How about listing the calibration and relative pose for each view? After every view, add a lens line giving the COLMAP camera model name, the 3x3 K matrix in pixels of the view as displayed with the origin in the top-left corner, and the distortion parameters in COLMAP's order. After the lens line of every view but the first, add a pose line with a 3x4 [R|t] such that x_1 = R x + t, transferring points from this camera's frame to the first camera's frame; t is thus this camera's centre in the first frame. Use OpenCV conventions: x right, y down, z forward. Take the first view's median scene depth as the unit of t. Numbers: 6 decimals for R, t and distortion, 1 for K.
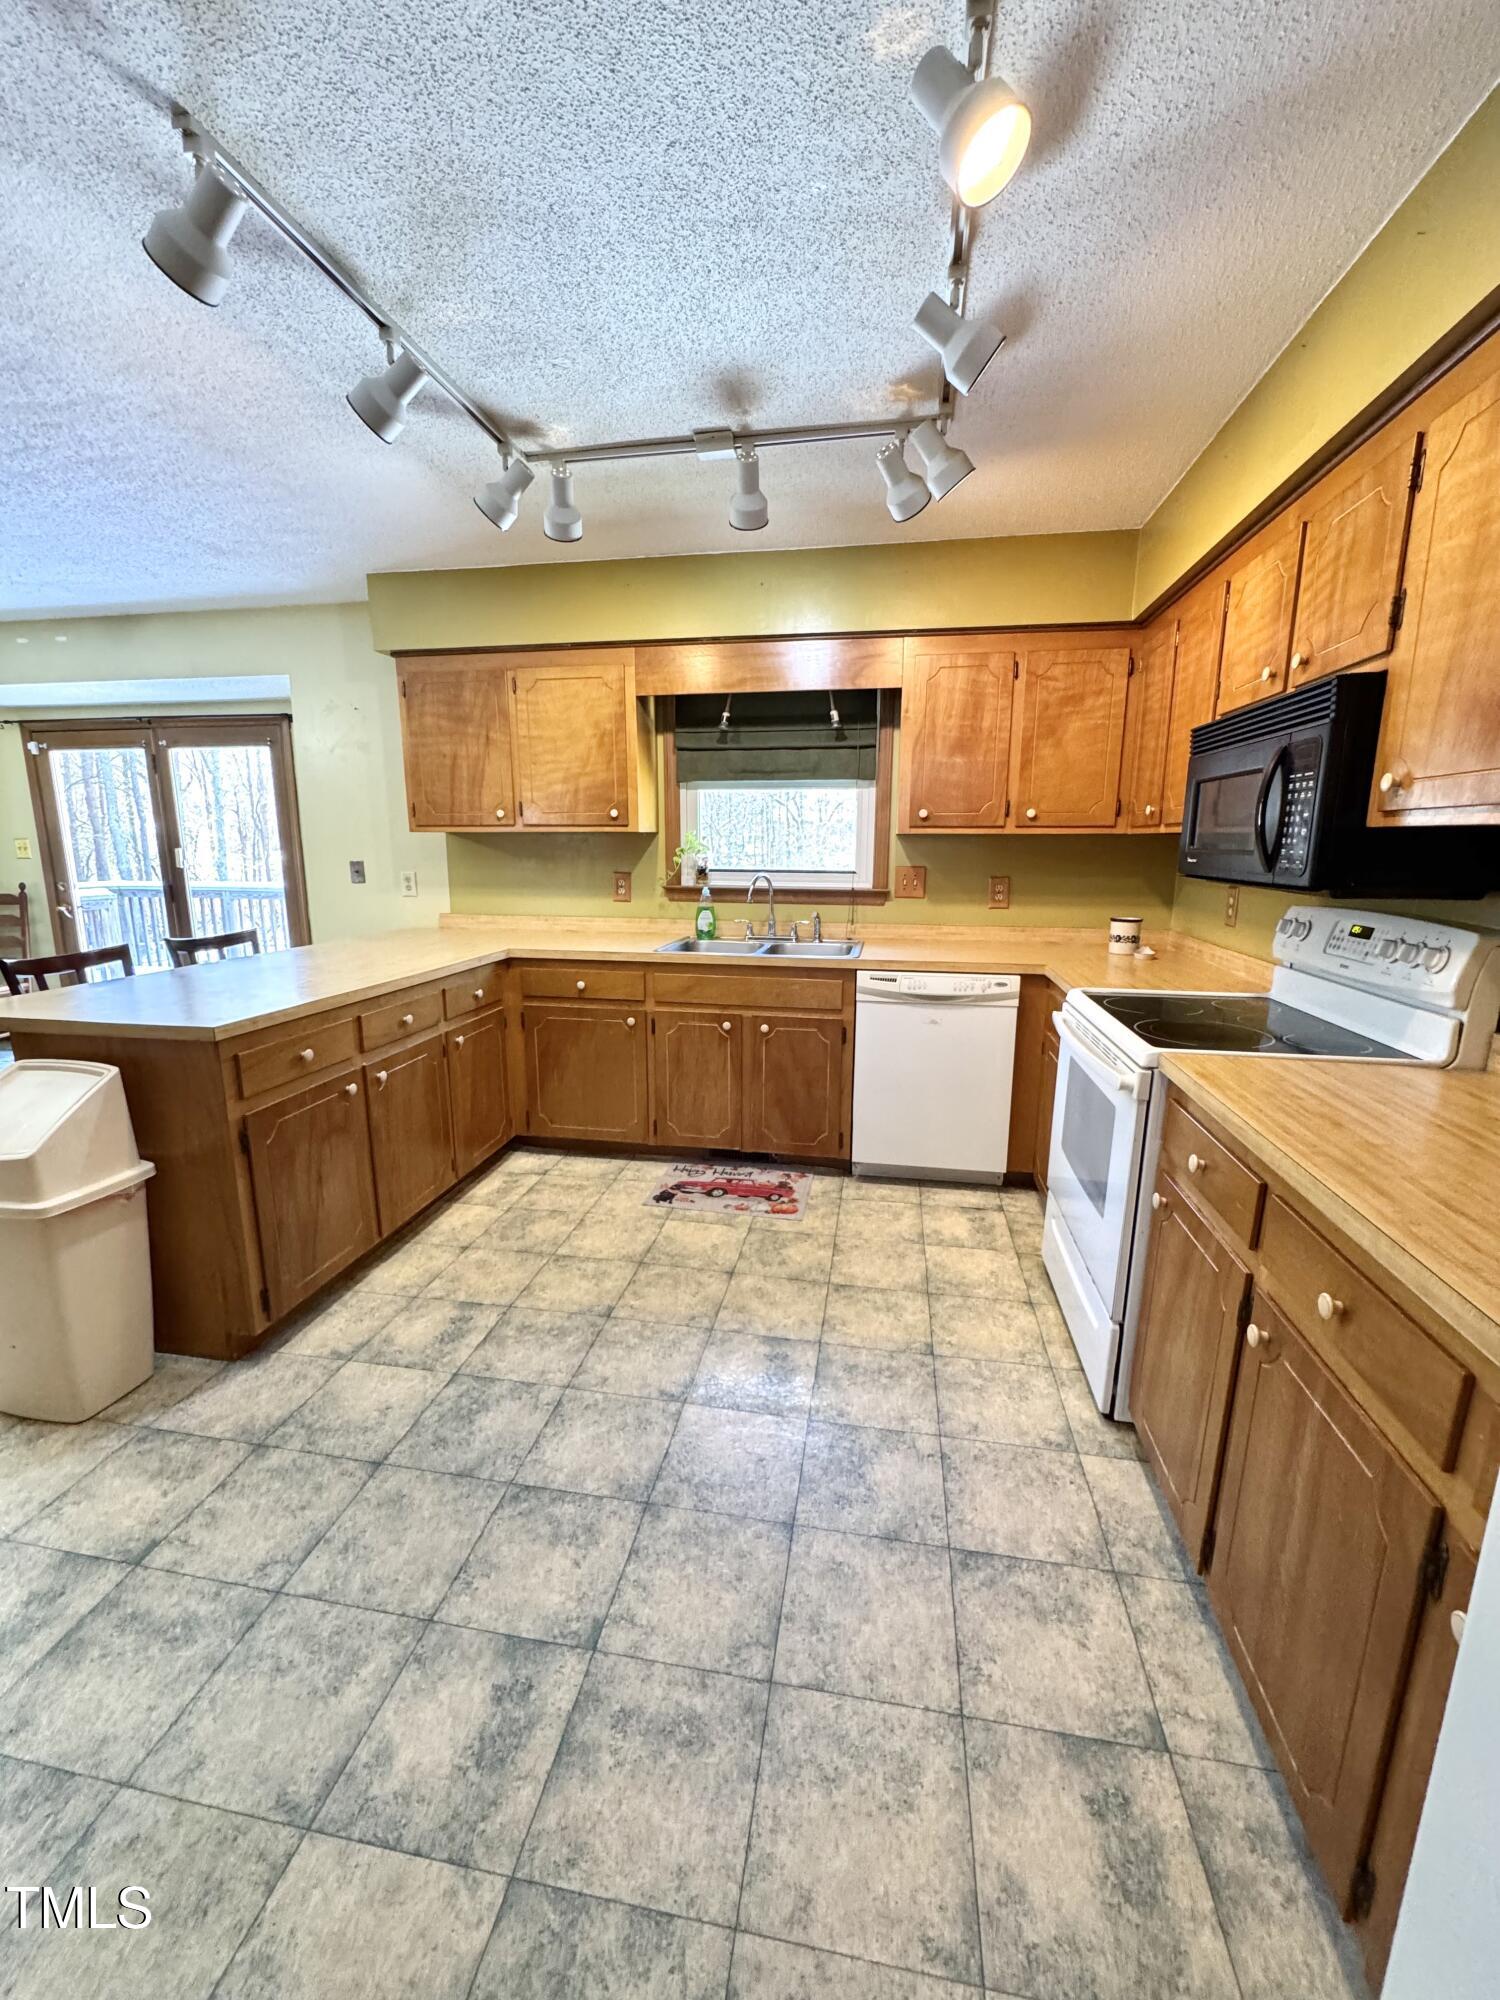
lens RADIAL K [[796.0, 0, 750.0], [0, 796.0, 1000.0], [0, 0, 1]] dist [-0.004500, -0.000417]
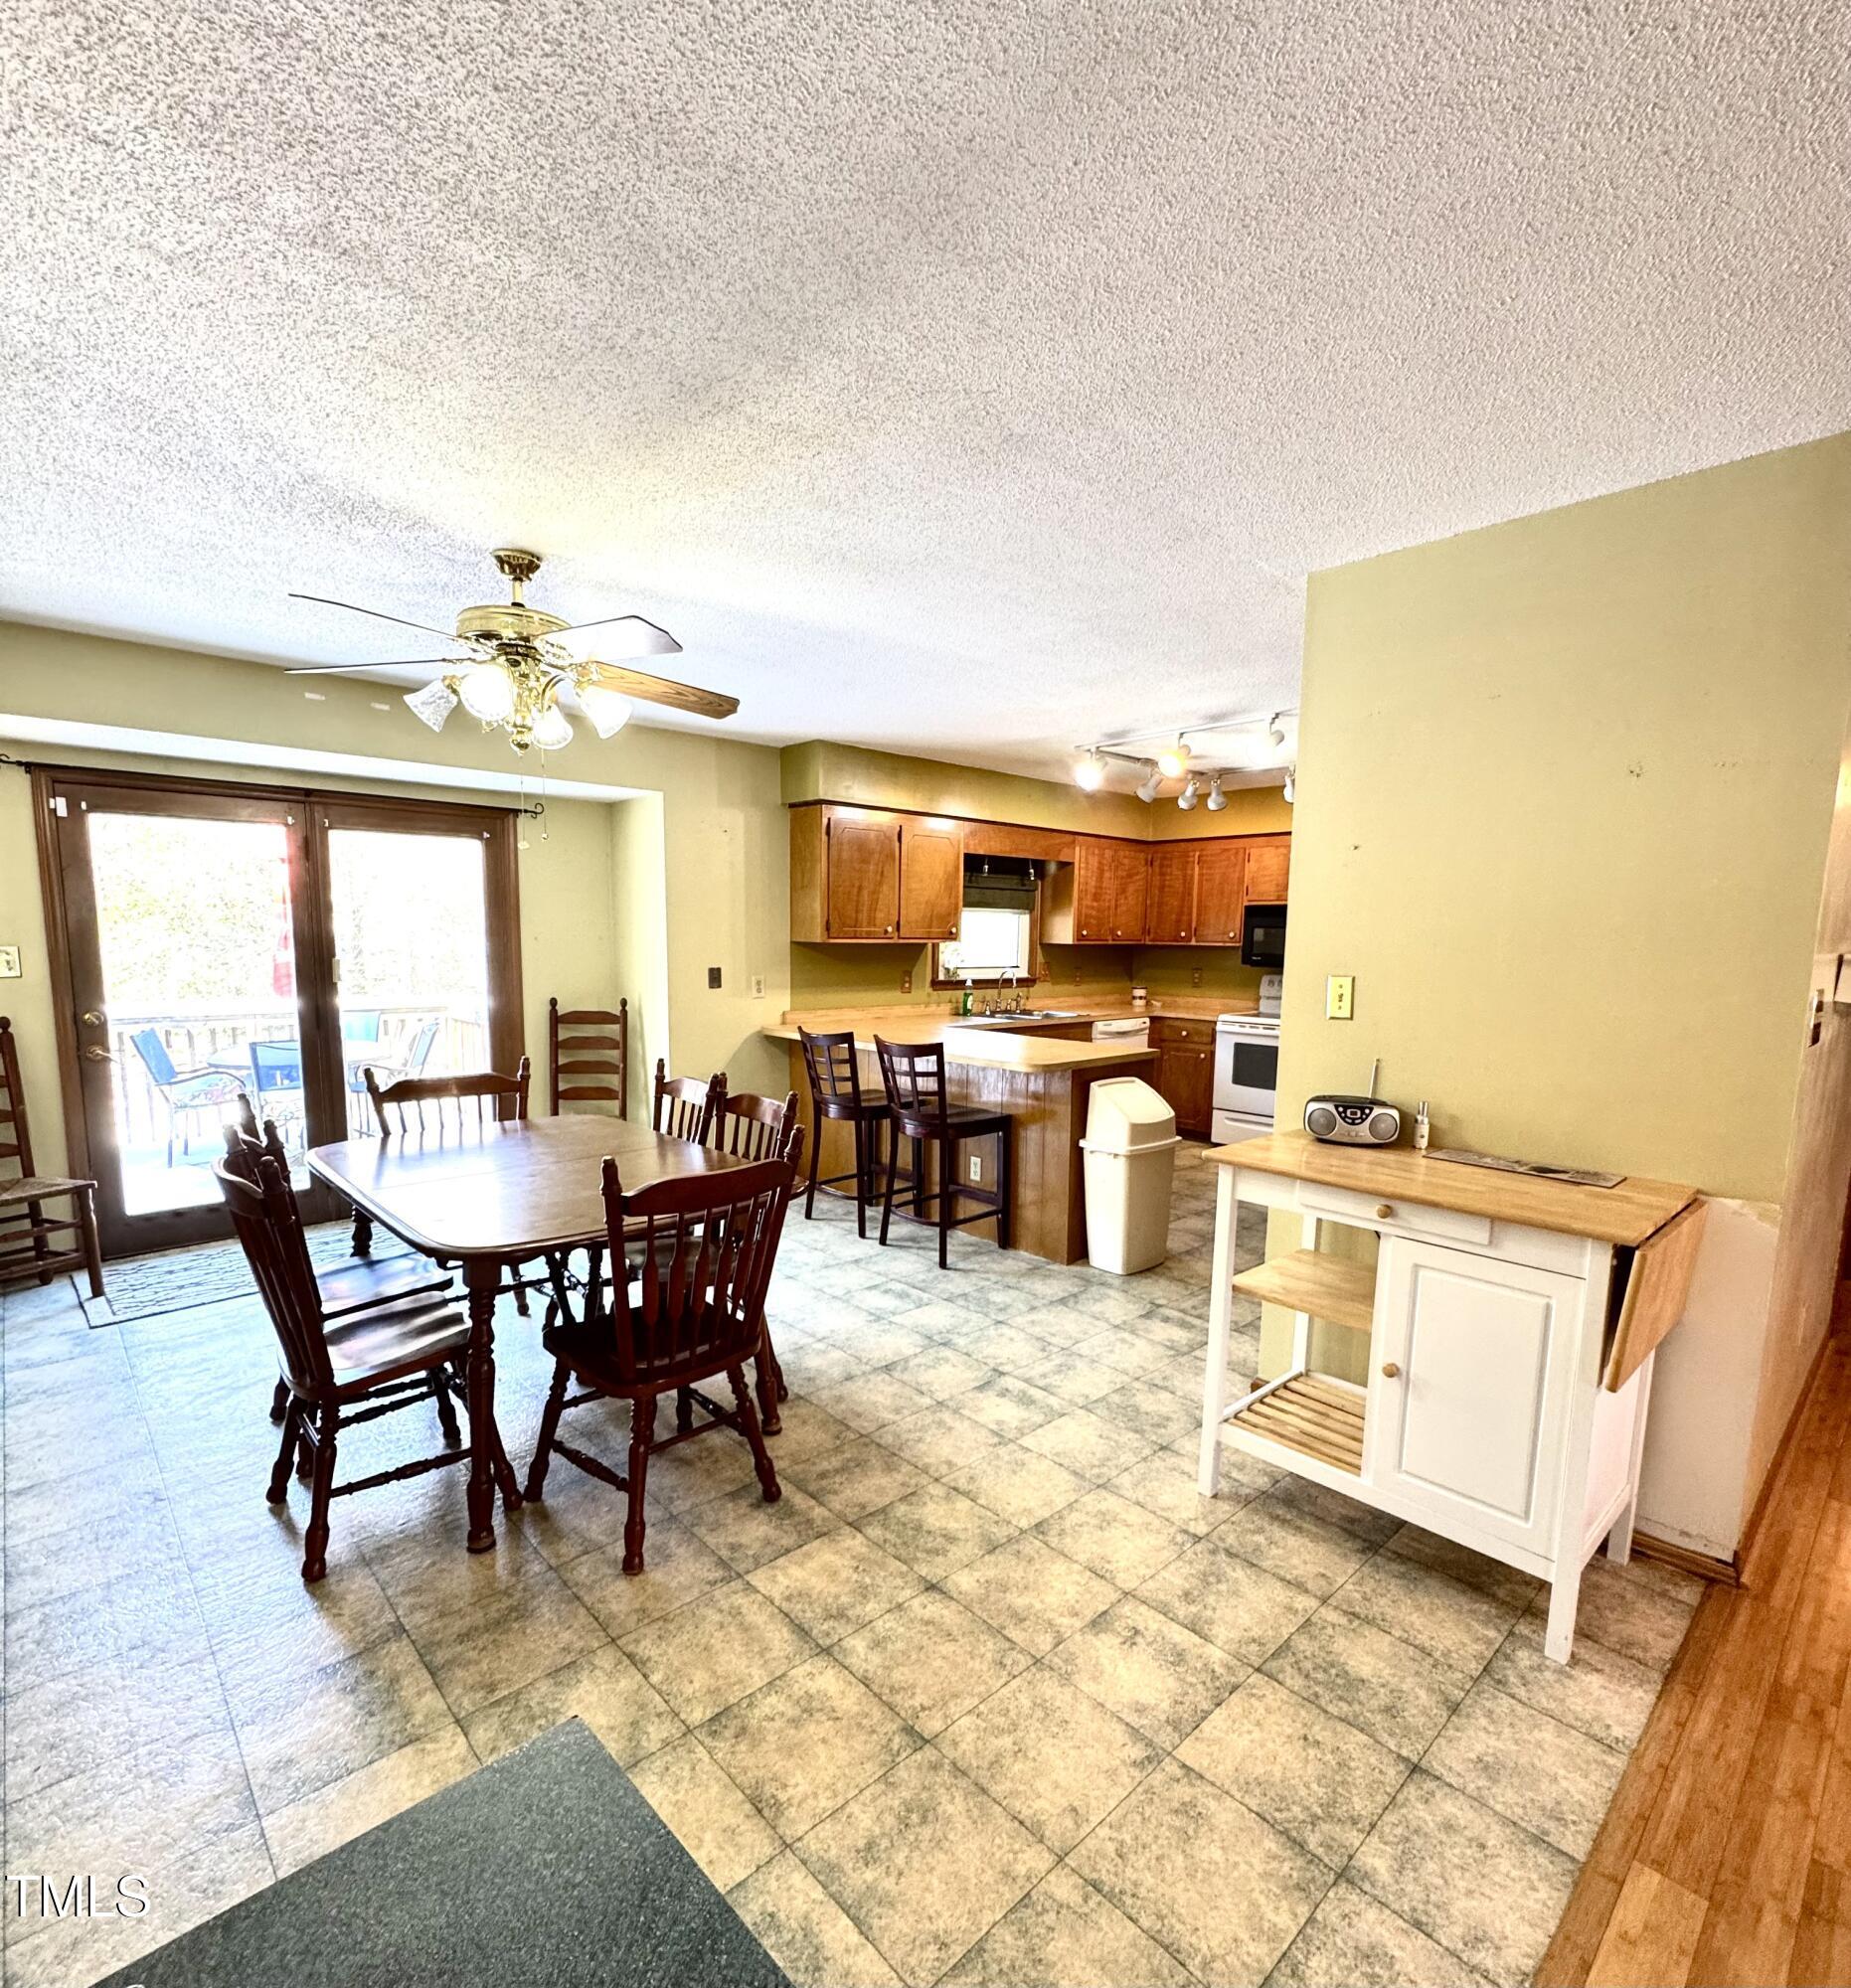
lens RADIAL K [[981.2, 0, 924.4], [0, 981.2, 1064.0], [0, 0, 1]] dist [-0.005547, -0.000593]
pose [[0.604136, -0.101922, 0.790336, -1.898899], [0.145745, 0.989190, 0.016158, -0.036589], [-0.783440, 0.105425, 0.612460, -0.023820]]
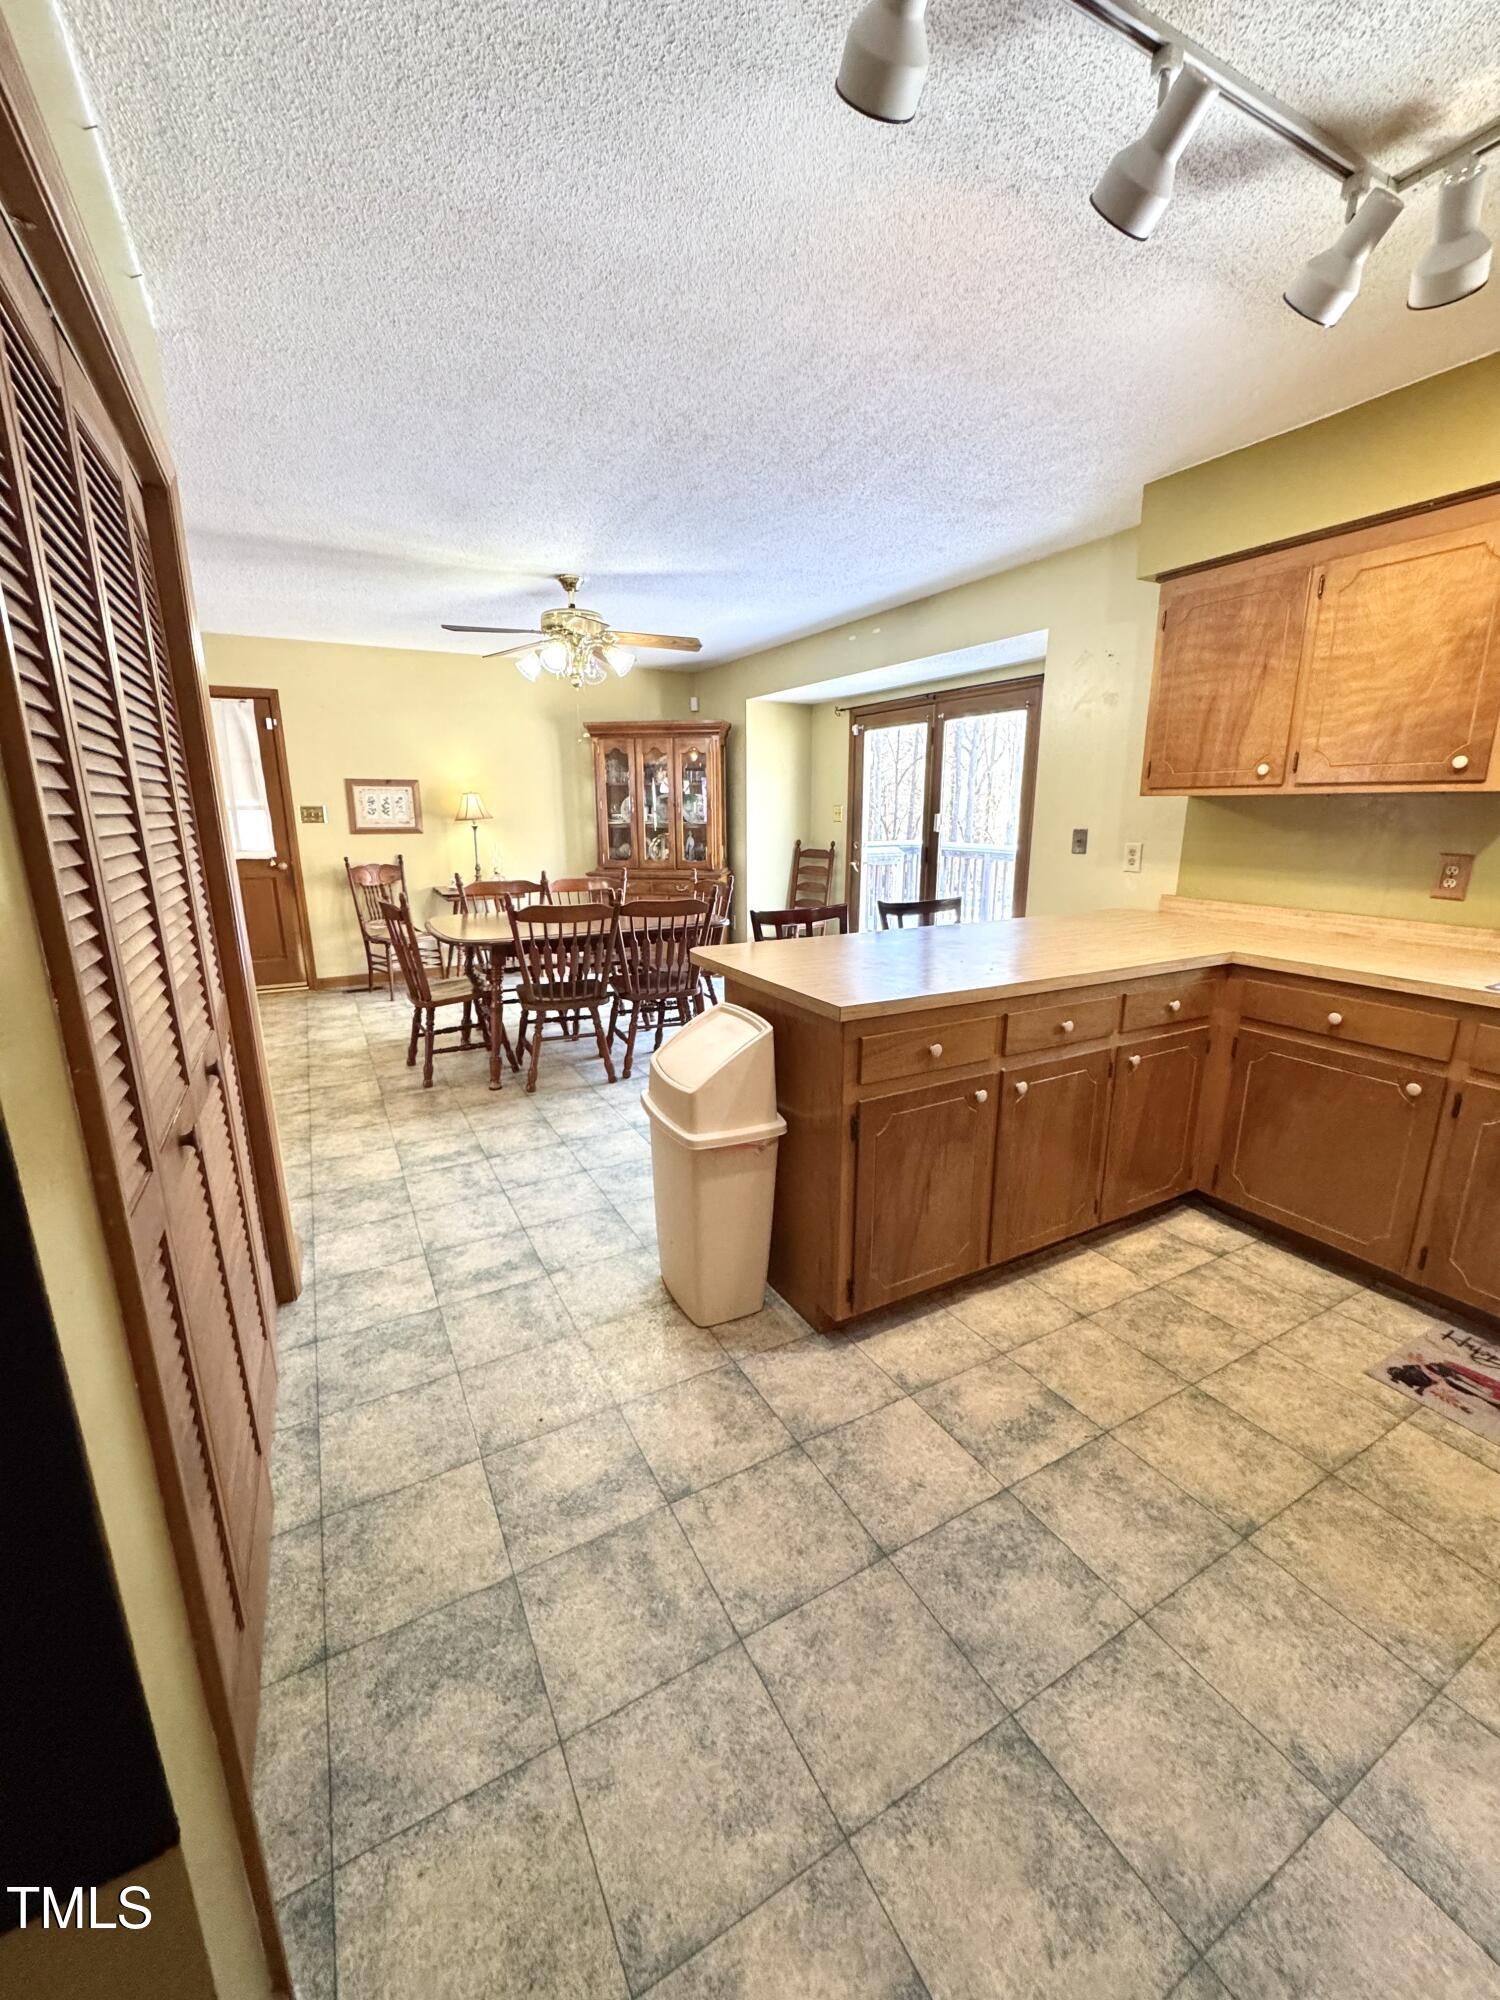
lens RADIAL K [[794.2, 0, 750.8], [0, 794.2, 999.1], [0, 0, 1]] dist [-0.007055, 0.000884]
pose [[0.624450, 0.178872, -0.760307, -0.012560], [-0.145742, 0.983012, 0.111567, -0.042318], [0.767347, 0.041141, 0.639911, 0.196799]]
